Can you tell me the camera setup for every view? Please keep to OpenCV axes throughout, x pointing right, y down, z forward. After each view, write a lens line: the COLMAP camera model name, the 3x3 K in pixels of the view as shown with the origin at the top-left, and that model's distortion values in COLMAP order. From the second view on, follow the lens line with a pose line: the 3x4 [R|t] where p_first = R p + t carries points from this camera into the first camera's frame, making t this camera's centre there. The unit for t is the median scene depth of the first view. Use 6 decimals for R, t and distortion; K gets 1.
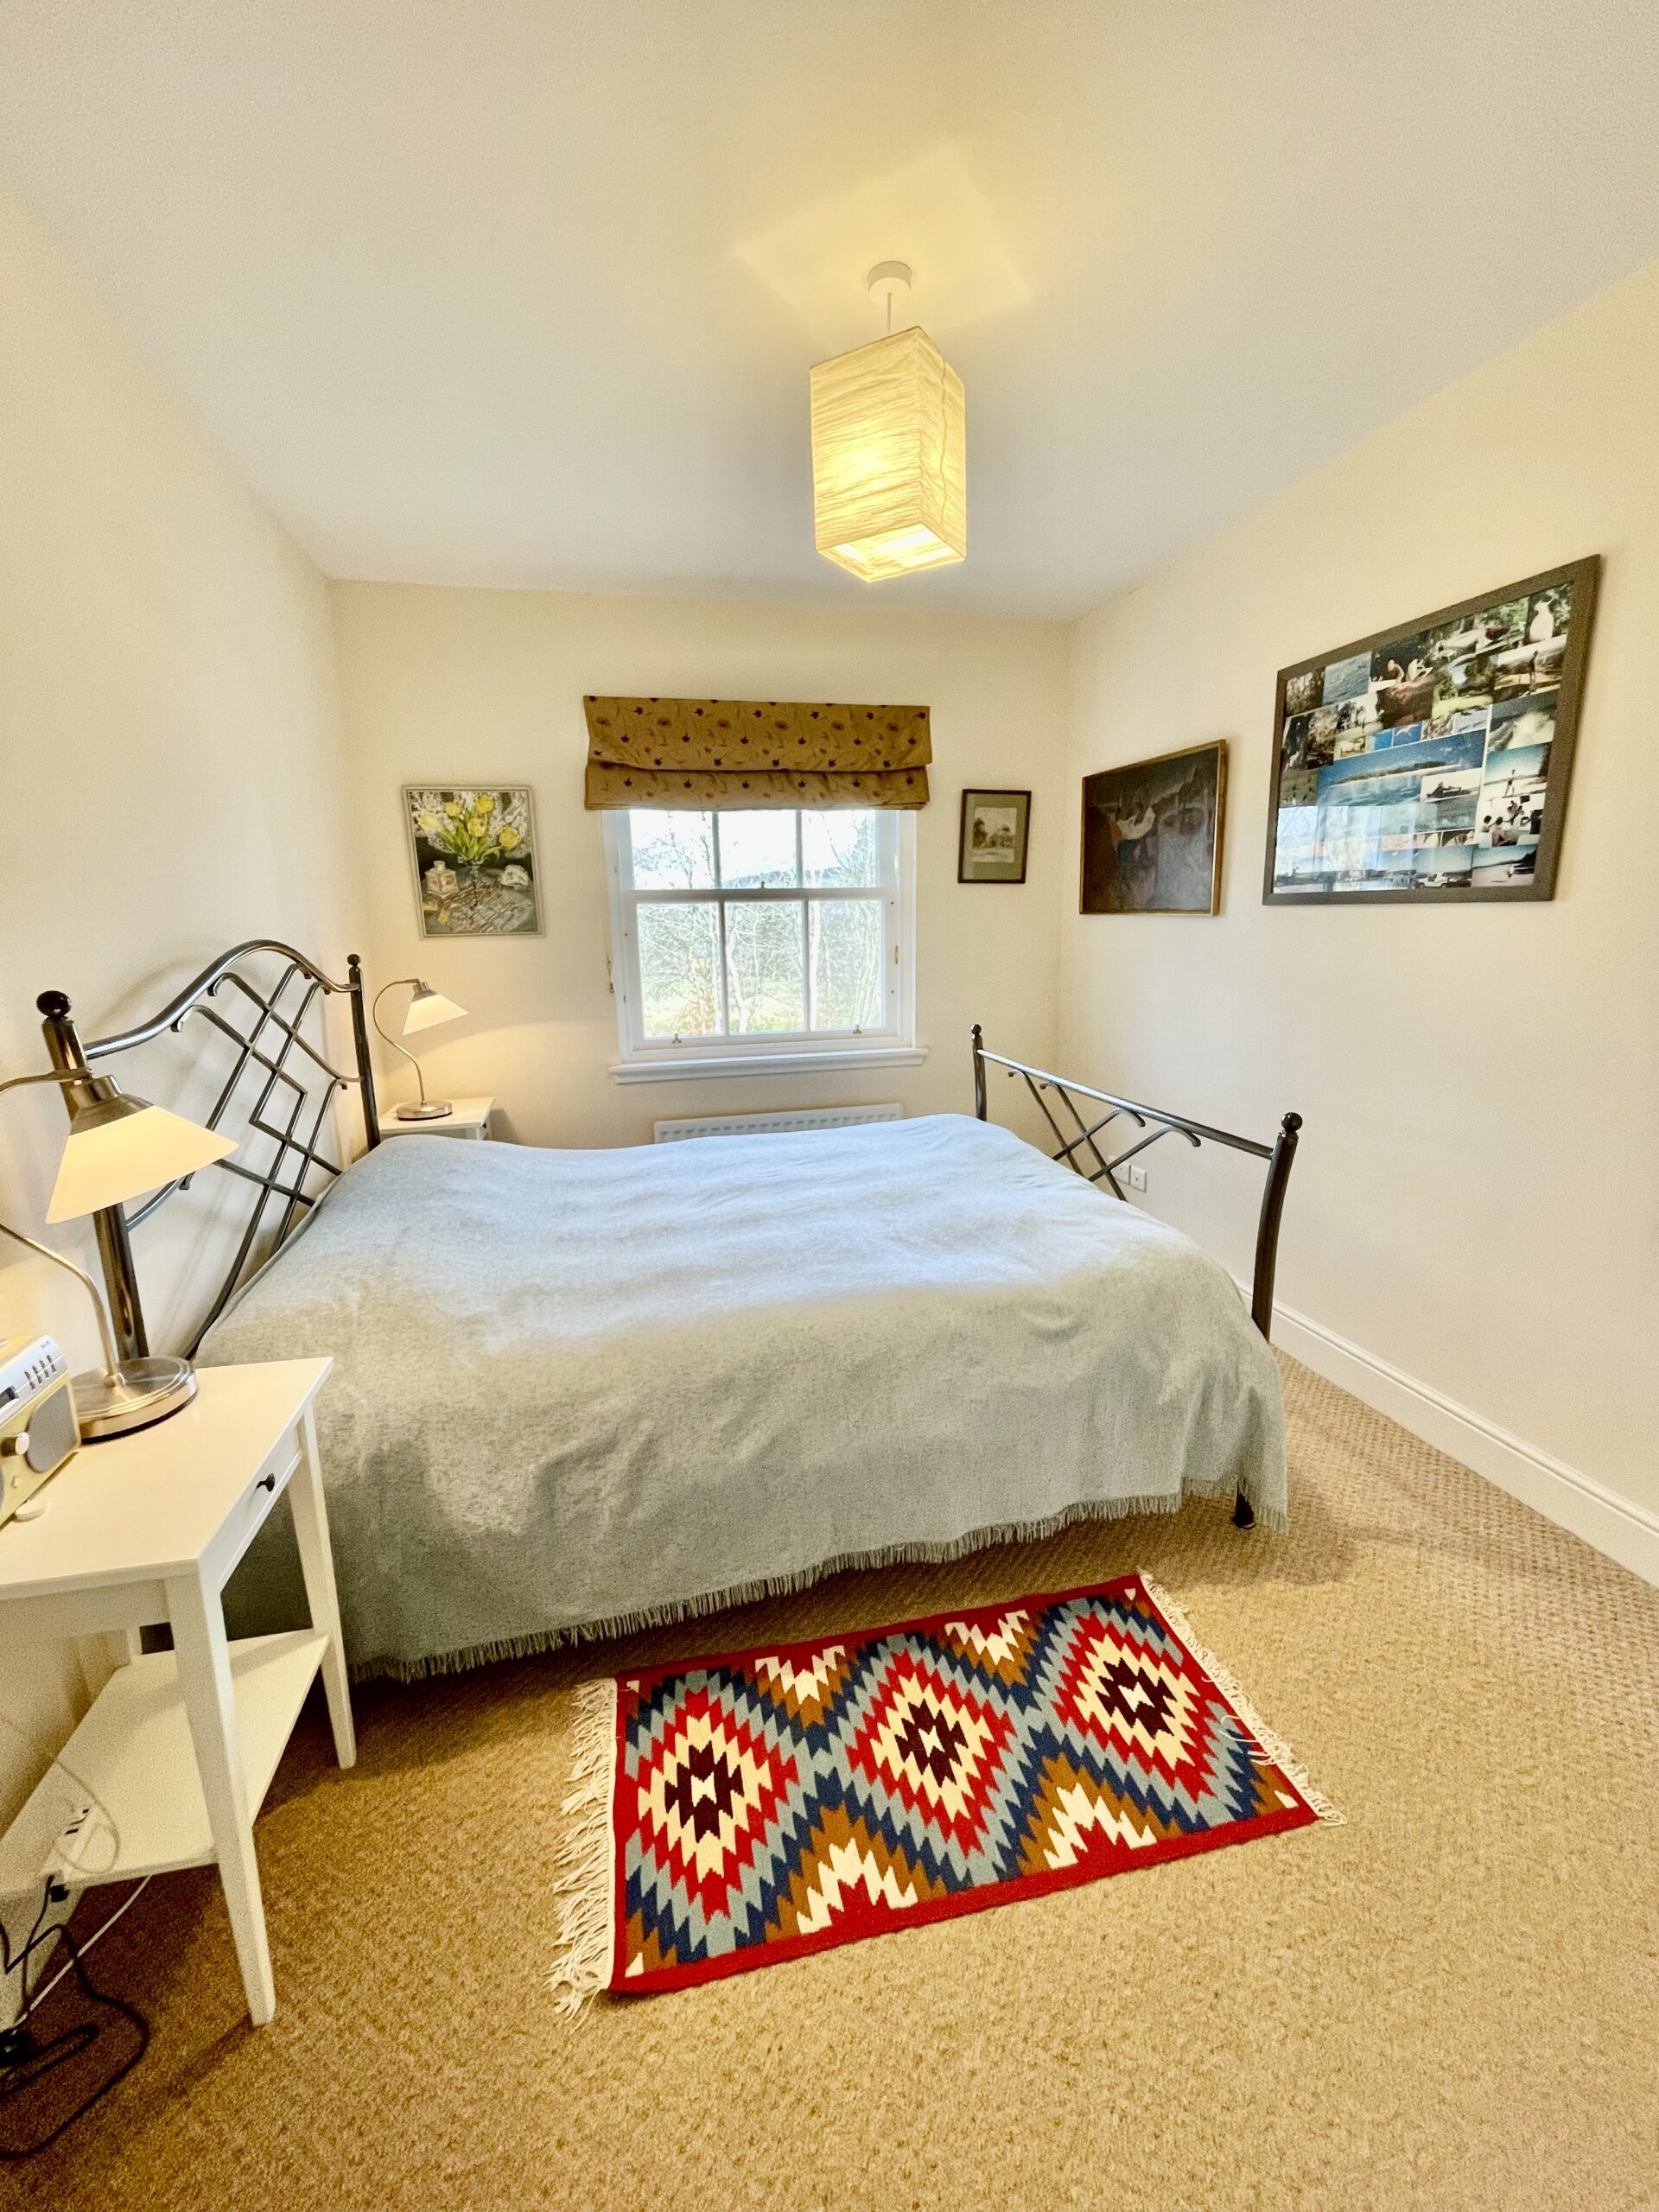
lens RADIAL K [[888.4, 0, 826.0], [0, 888.4, 1097.5], [0, 0, 1]] dist [-0.002297, -0.001108]
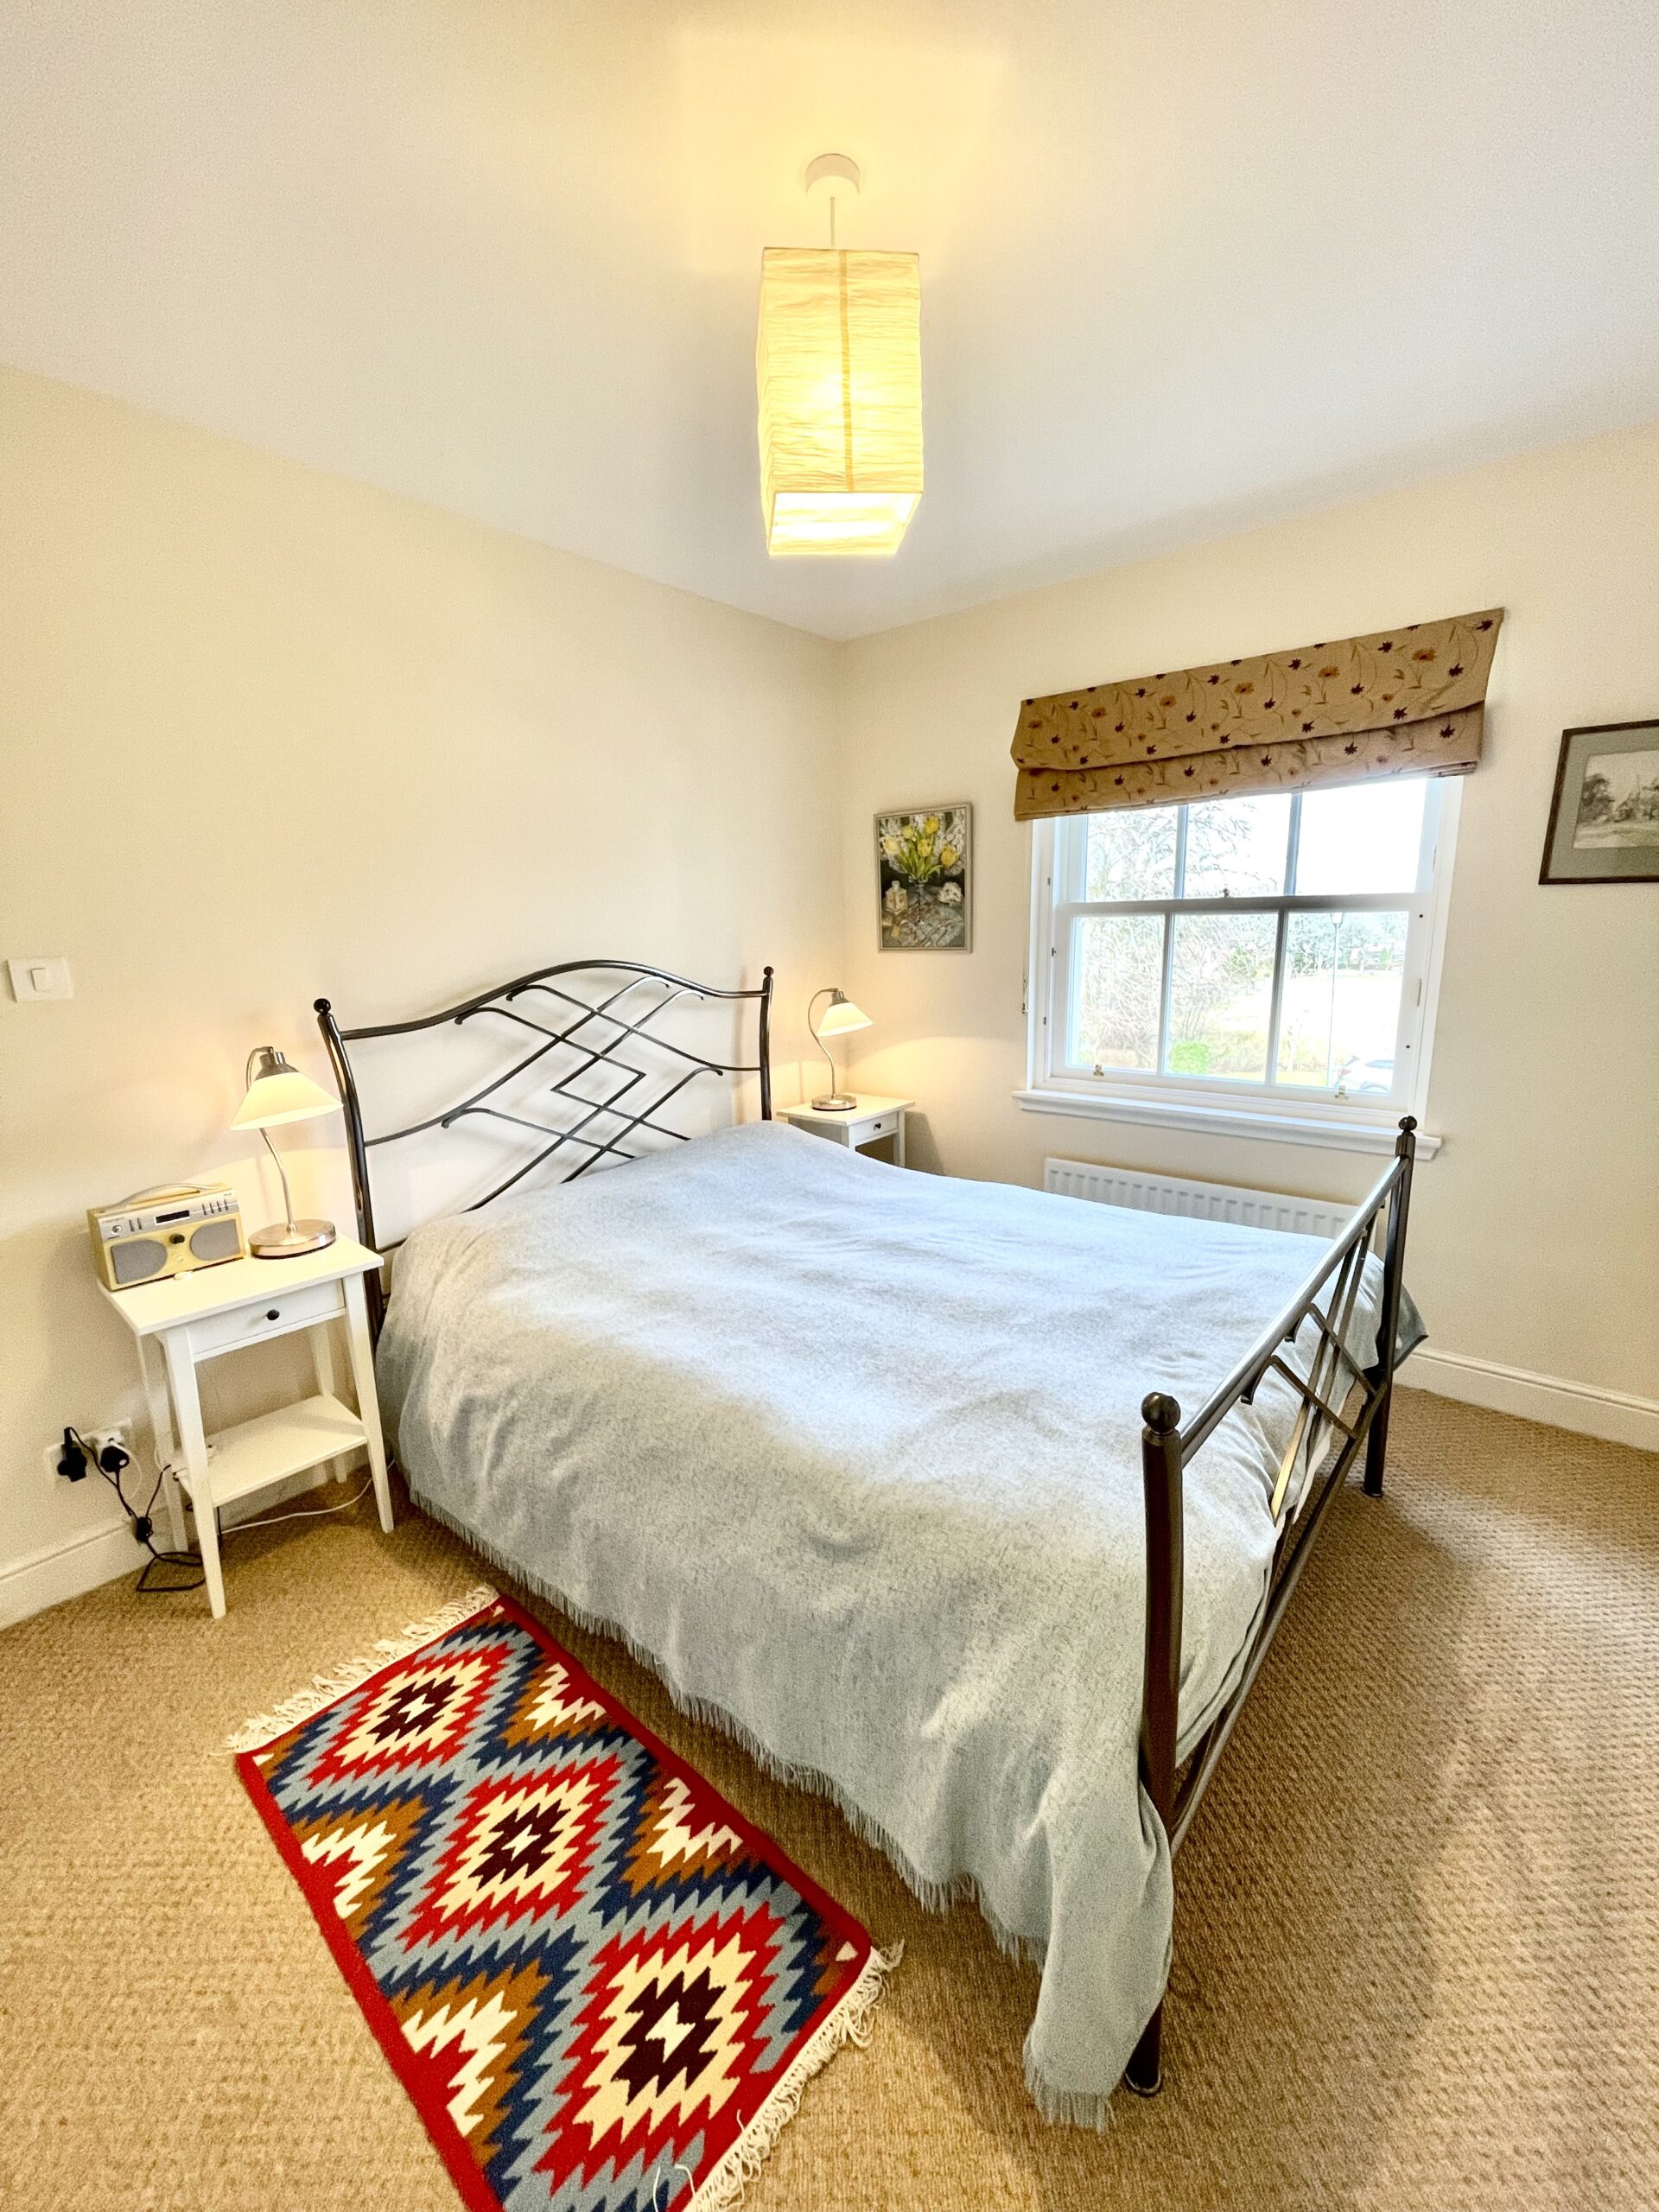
lens RADIAL K [[888.4, 0, 834.7], [0, 888.4, 1100.6], [0, 0, 1]] dist [-0.002297, -0.001108]
pose [[0.593809, 0.165996, -0.787297, 0.752253], [-0.150092, 0.984165, 0.094300, -0.161412], [0.790483, 0.062171, 0.609320, 0.509988]]
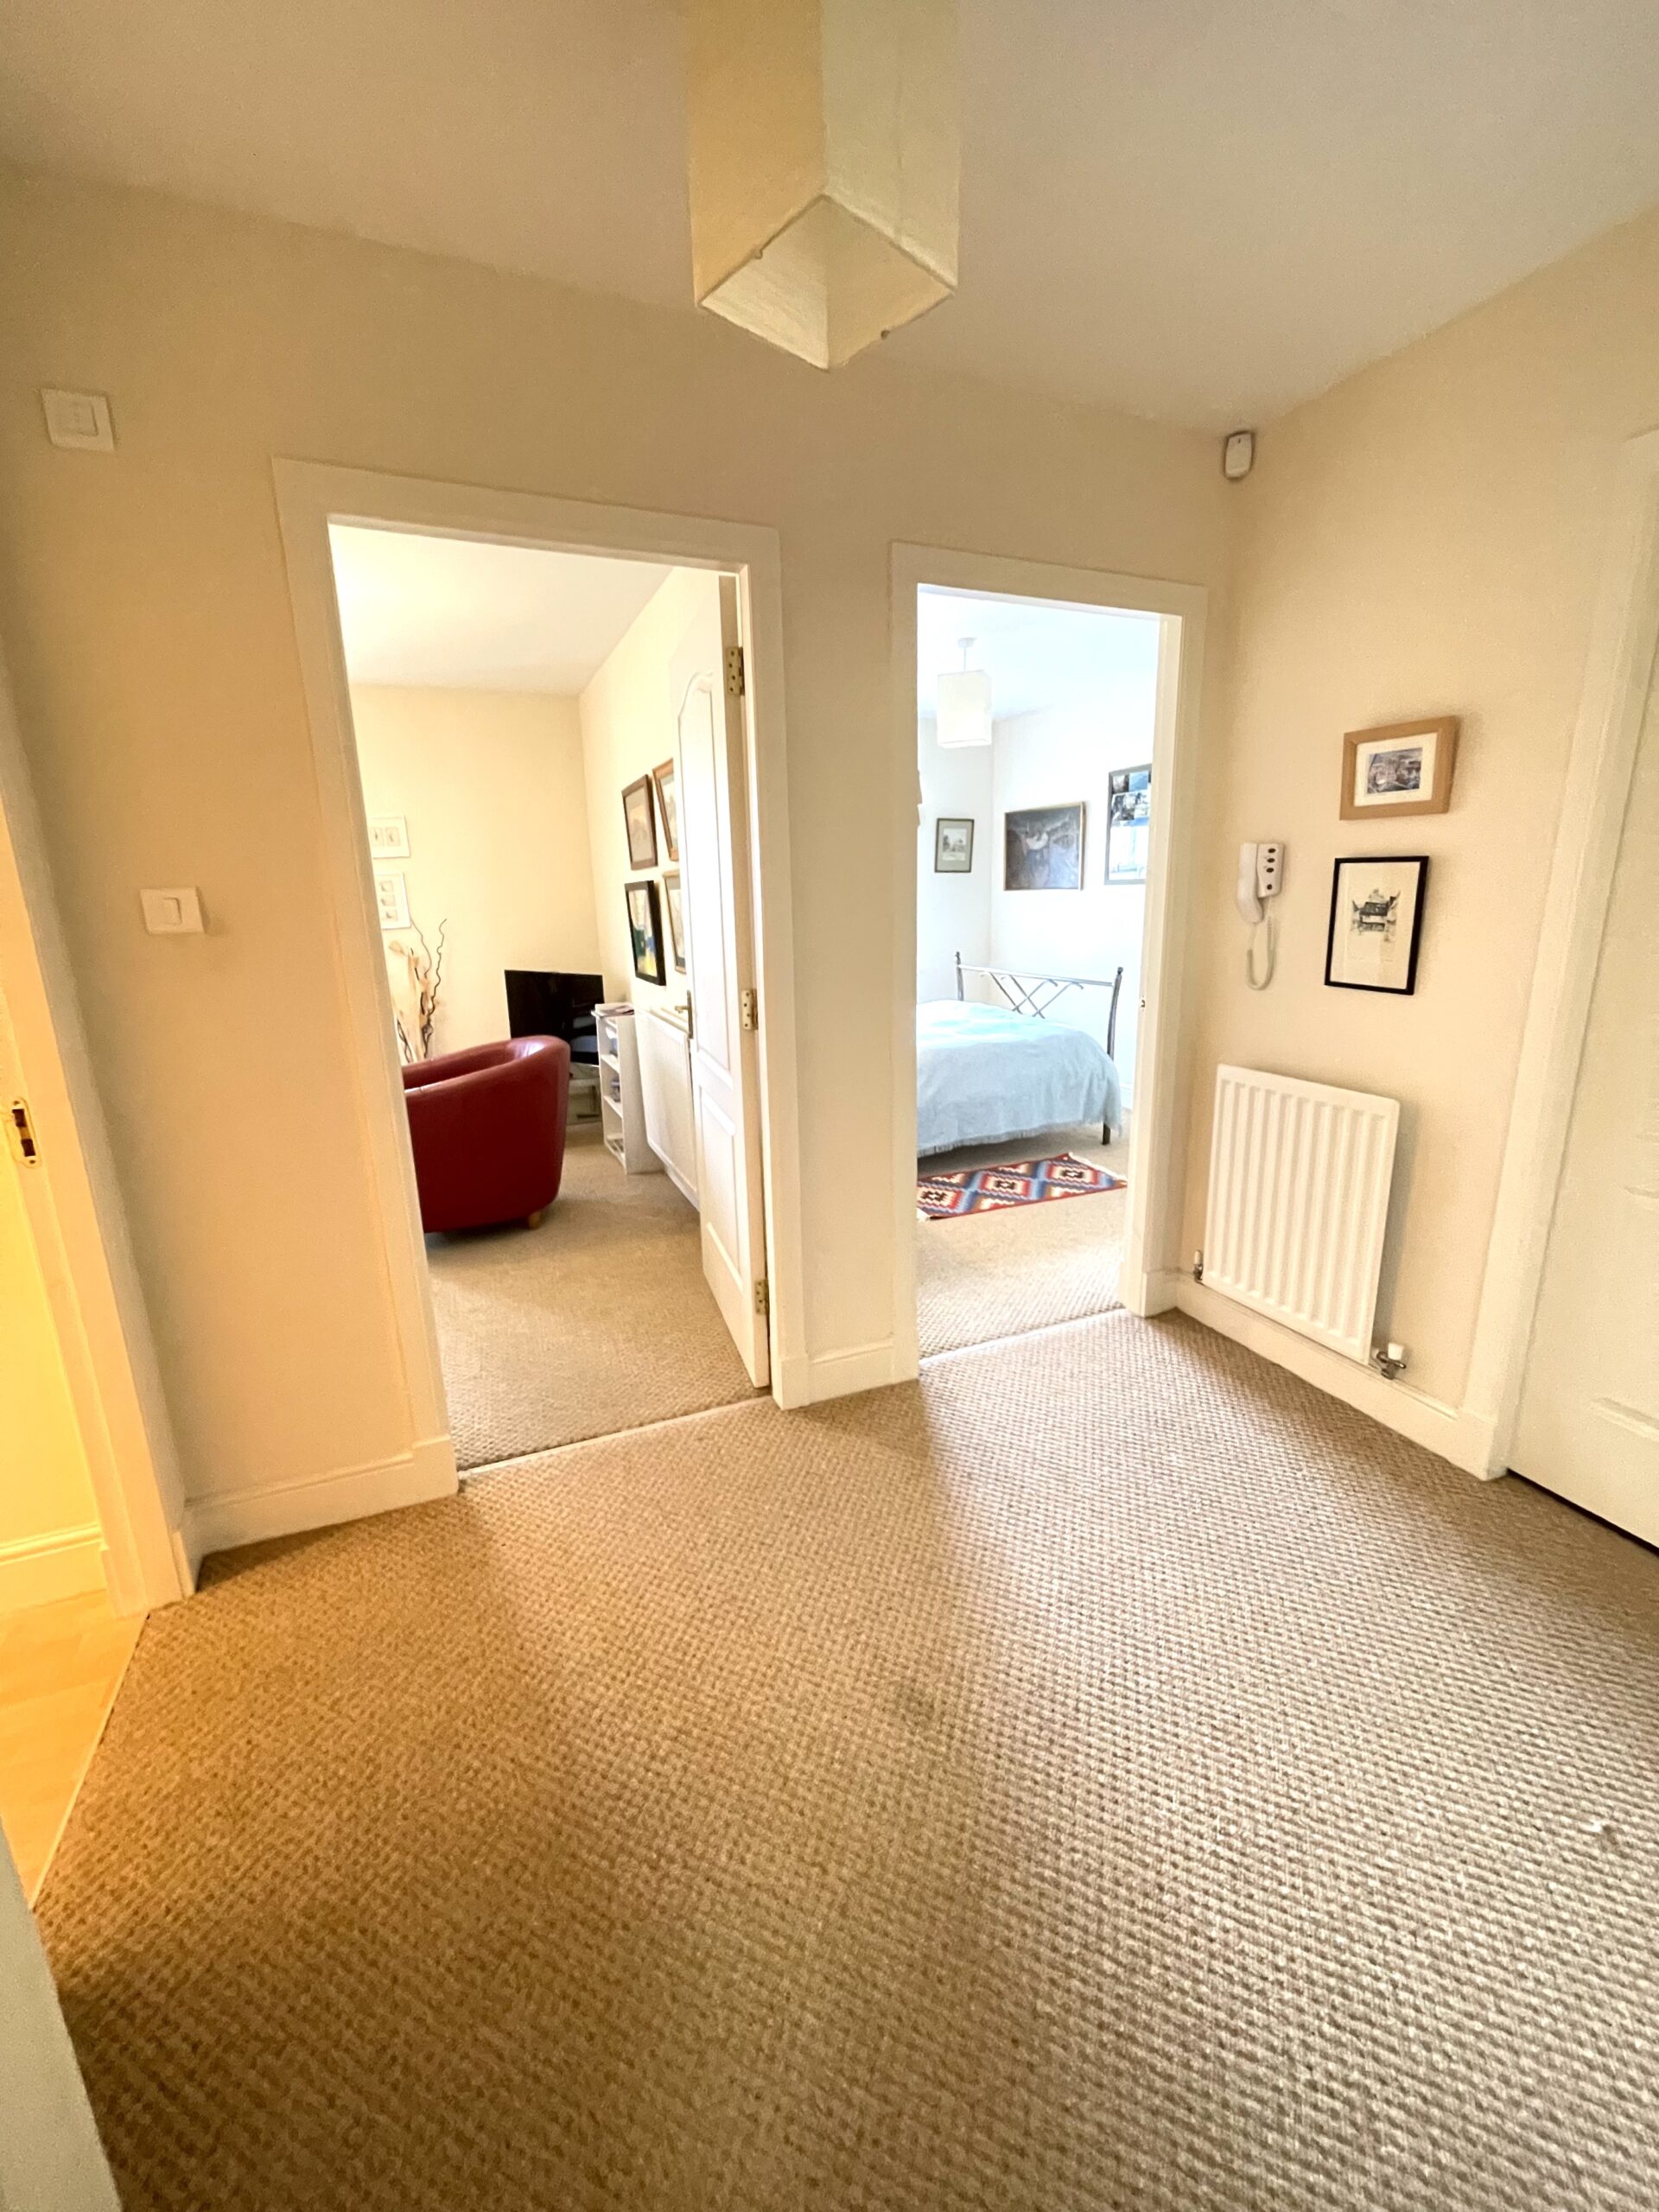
lens RADIAL K [[888.4, 0, 820.1], [0, 888.4, 1102.9], [0, 0, 1]] dist [-0.002297, -0.001108]
pose [[0.987682, -0.041645, 0.150833, -0.702574], [0.037744, 0.998877, 0.028640, 0.291474], [-0.151856, -0.022594, 0.988144, -1.352940]]
